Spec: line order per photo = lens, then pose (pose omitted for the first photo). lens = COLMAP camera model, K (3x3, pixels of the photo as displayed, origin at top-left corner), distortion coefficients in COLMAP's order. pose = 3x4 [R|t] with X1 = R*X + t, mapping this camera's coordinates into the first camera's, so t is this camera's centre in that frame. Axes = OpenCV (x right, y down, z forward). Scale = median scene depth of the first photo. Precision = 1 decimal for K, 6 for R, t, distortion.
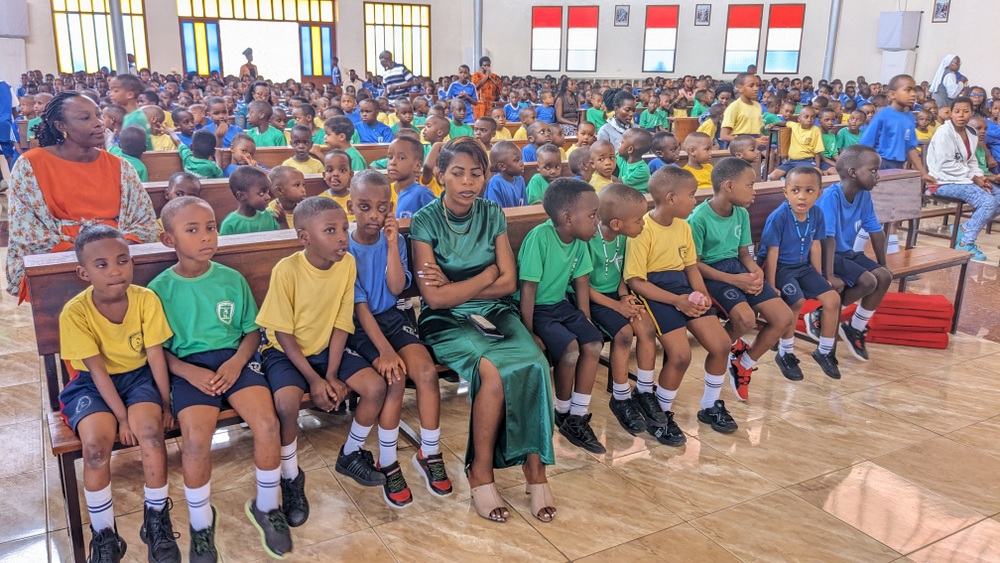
lens RADIAL K [[795.8, 0, 499.9], [0, 795.8, 278.6], [0, 0, 1]] dist [0.022748, -0.048256]
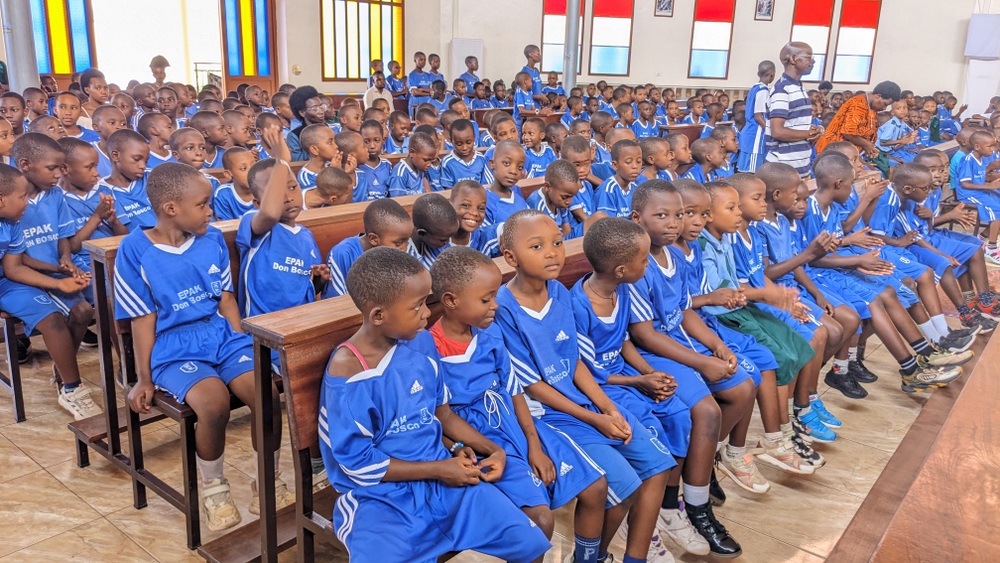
lens RADIAL K [[795.8, 0, 504.7], [0, 795.8, 279.6], [0, 0, 1]] dist [0.022748, -0.048256]
pose [[0.920755, -0.082962, 0.381218, -0.300753], [0.079947, 0.996516, 0.023768, -0.101967], [-0.381861, 0.008593, 0.924180, 0.374019]]
